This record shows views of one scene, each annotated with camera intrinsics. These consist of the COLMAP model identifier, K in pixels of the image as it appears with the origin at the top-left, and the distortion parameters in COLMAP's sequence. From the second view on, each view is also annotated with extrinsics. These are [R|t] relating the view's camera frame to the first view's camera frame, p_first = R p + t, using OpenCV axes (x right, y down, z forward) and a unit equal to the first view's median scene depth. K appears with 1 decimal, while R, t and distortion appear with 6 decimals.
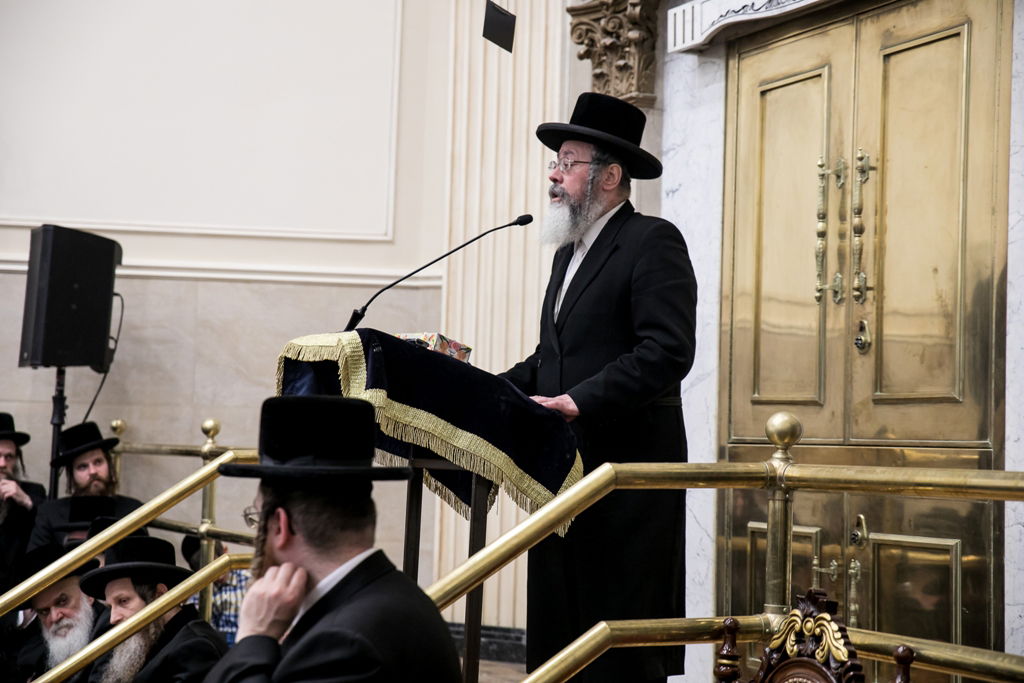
lens RADIAL K [[1874.0, 0, 512.0], [0, 1874.0, 341.5], [0, 0, 1]] dist [0.148946, 0.292156]
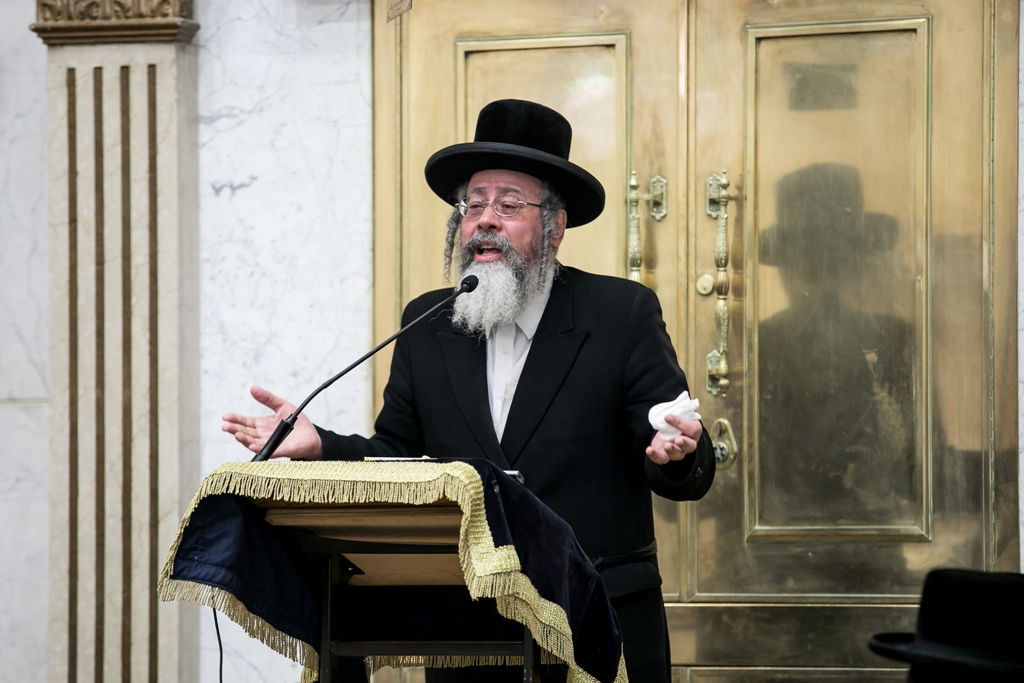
lens RADIAL K [[6130.2, 0, 512.0], [0, 6130.2, 341.5], [0, 0, 1]] dist [1.057137, 27.611259]
pose [[0.778484, 0.000380, 0.627664, -1.117077], [-0.012015, 0.999826, 0.014297, -0.062003], [-0.627549, -0.018672, 0.778353, -0.606052]]
